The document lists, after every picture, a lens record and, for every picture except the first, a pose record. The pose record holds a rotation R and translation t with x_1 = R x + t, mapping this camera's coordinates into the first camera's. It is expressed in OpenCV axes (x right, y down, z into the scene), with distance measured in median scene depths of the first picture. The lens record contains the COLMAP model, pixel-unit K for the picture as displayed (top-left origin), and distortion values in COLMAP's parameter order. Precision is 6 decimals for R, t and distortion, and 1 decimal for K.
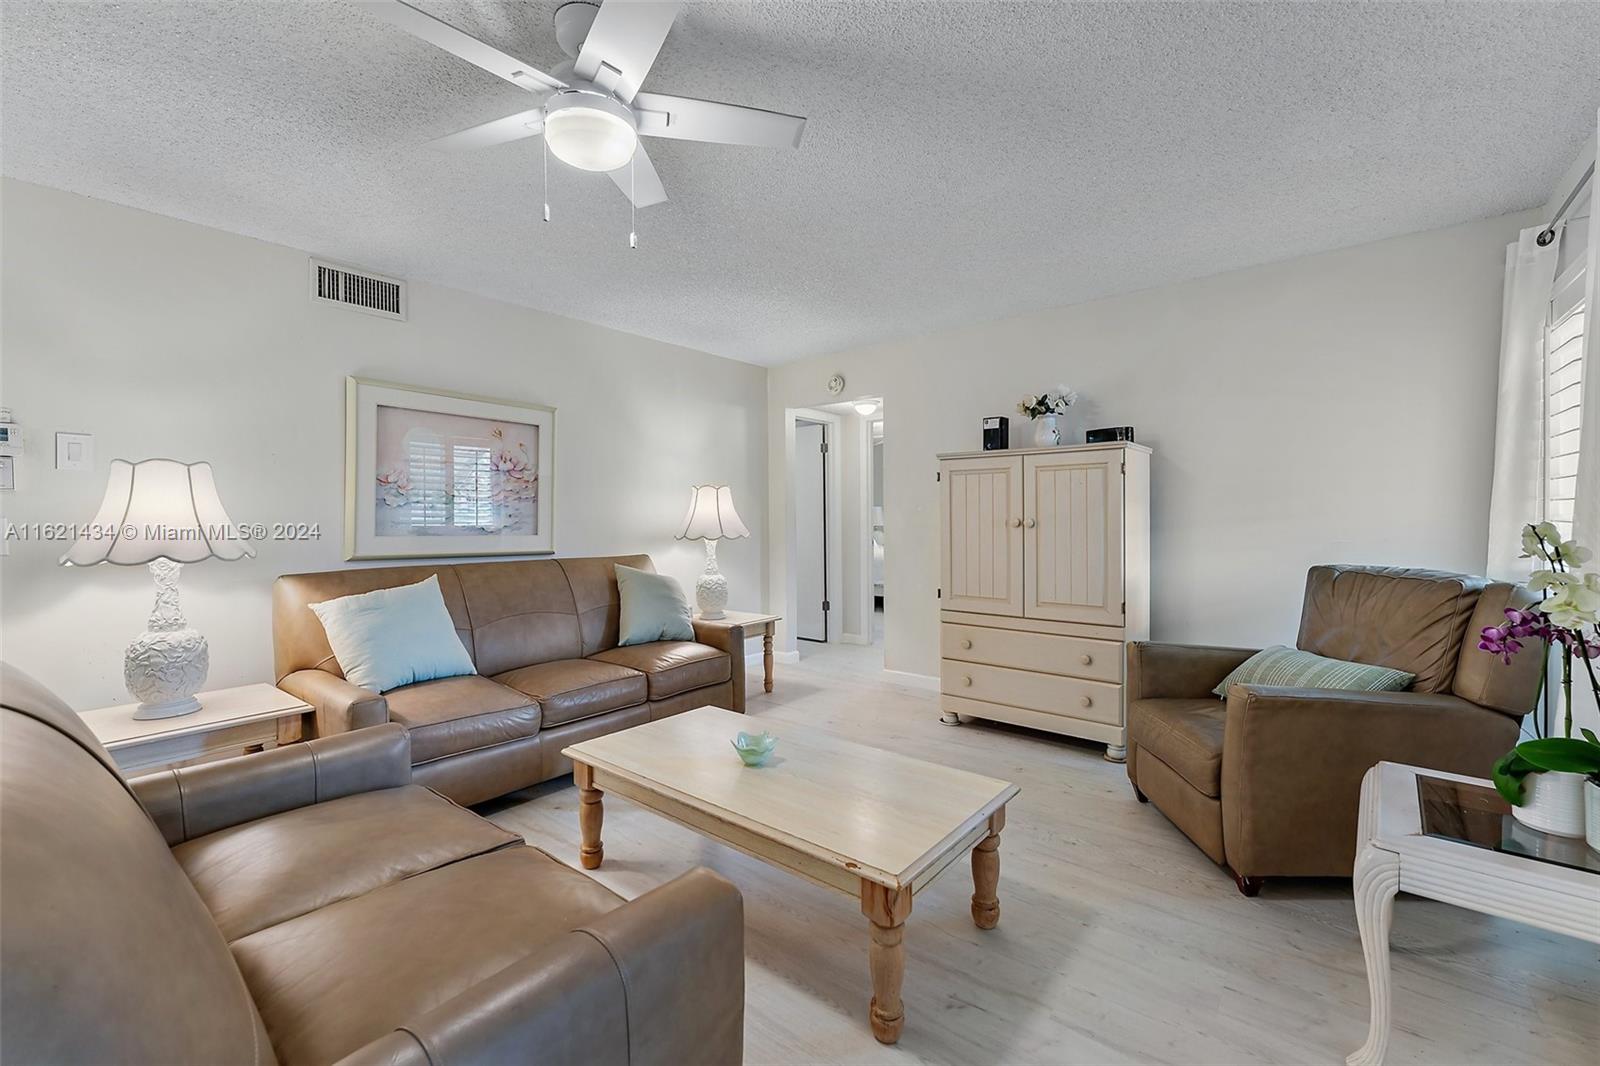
lens RADIAL K [[696.7, 0, 795.1], [0, 696.7, 526.6], [0, 0, 1]] dist [0.002176, -0.001687]
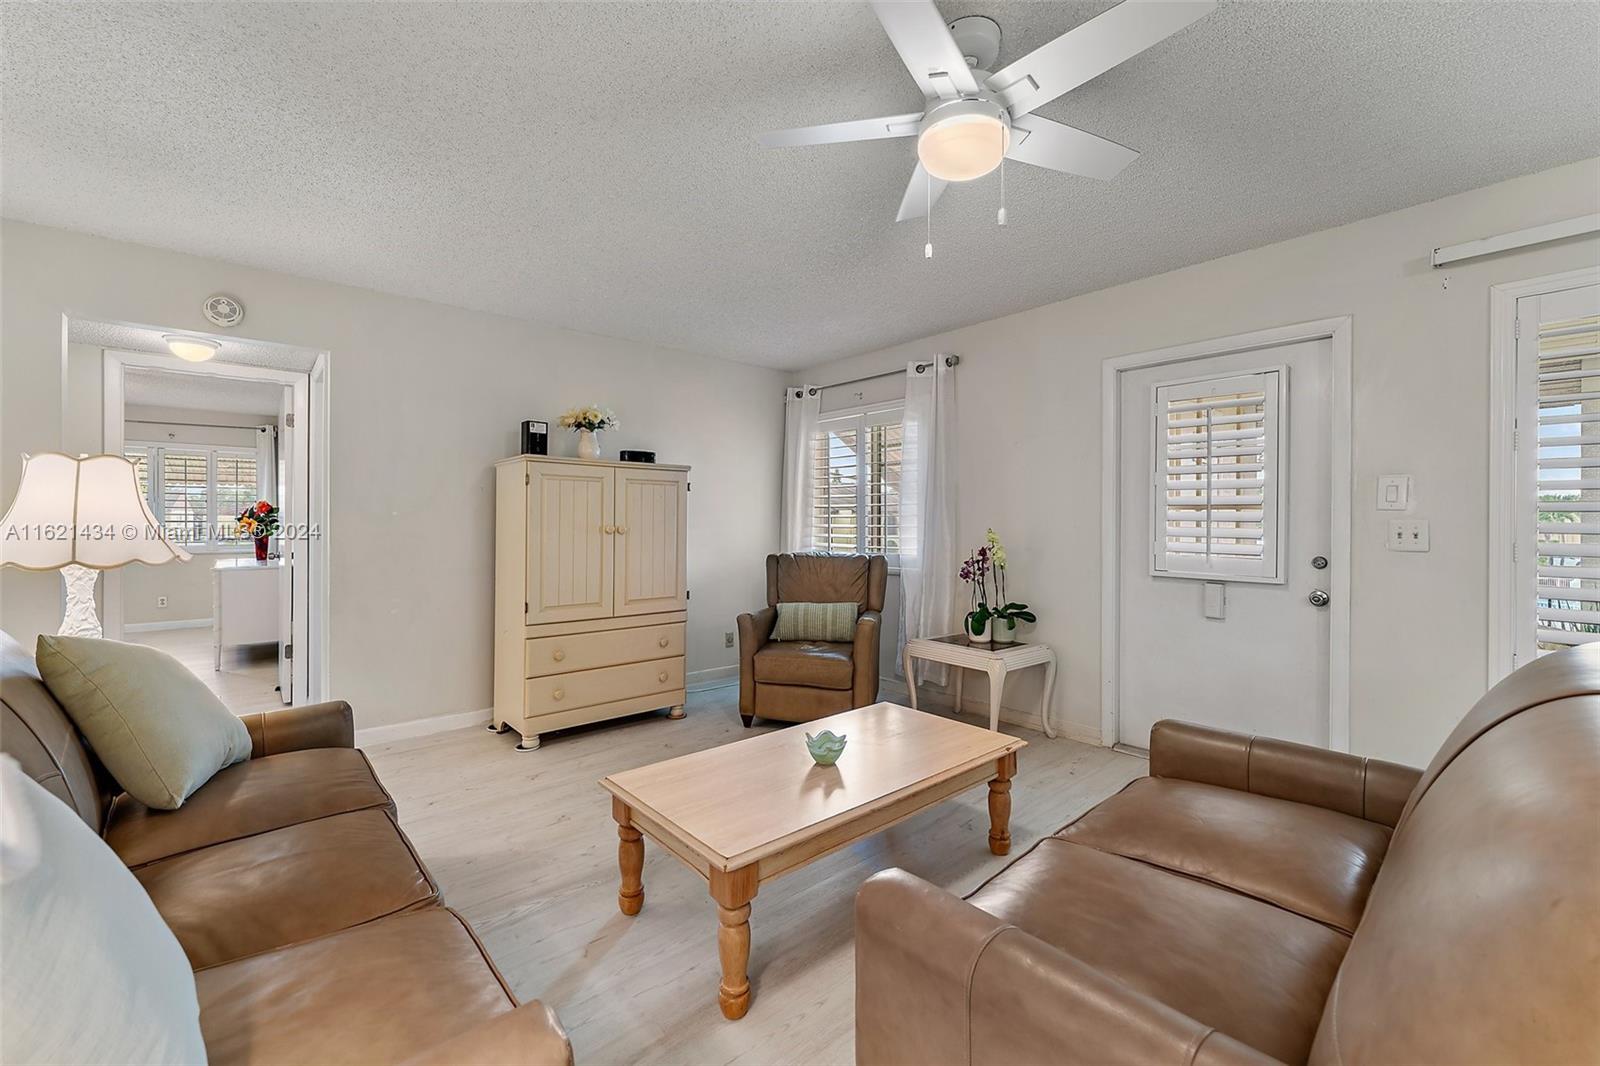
lens RADIAL K [[658.6, 0, 814.4], [0, 658.6, 521.2], [0, 0, 1]] dist [-0.000488, -0.000023]
pose [[0.116353, 0.008912, 0.993168, -0.645244], [0.010025, 0.999898, -0.010147, -0.004900], [-0.993157, 0.011138, 0.116252, 0.564511]]
